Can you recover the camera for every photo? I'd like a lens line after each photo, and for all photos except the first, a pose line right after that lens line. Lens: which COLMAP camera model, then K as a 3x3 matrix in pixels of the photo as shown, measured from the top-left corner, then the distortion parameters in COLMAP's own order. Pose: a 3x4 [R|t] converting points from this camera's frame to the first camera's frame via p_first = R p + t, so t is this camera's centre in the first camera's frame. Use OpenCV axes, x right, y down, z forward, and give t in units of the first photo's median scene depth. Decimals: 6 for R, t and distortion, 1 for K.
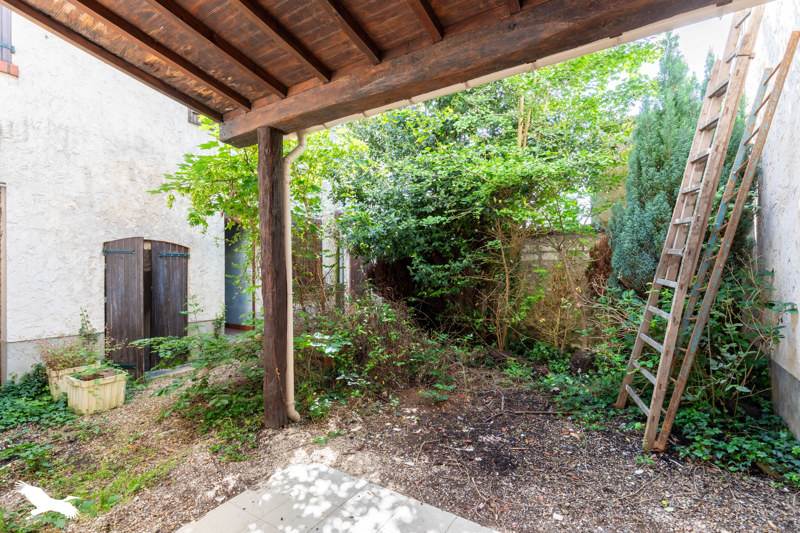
lens RADIAL K [[367.4, 0, 397.4], [0, 367.4, 271.5], [0, 0, 1]] dist [0.013335, 0.000400]
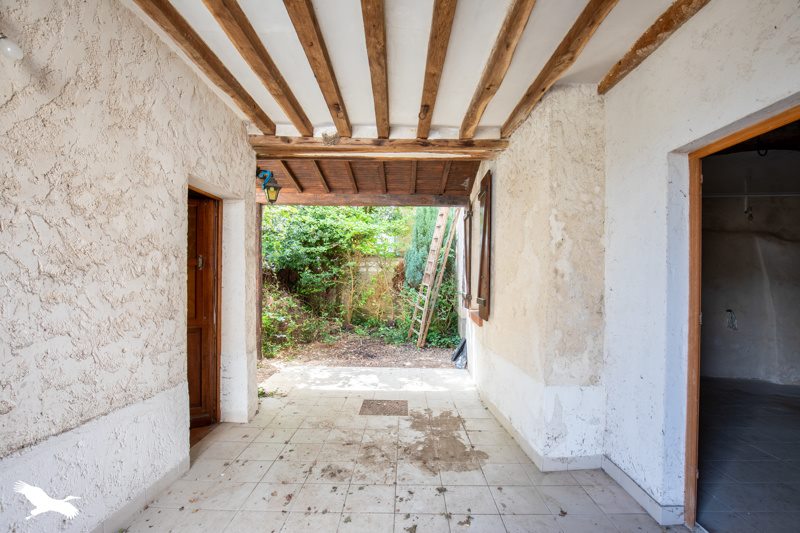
lens RADIAL K [[370.0, 0, 400.5], [0, 370.0, 270.6], [0, 0, 1]] dist [-0.000132, 0.000000]
pose [[0.854468, 0.022652, 0.519009, -0.704494], [-0.015360, 0.999714, -0.018344, -0.013967], [-0.519276, 0.007703, 0.854572, -1.029086]]
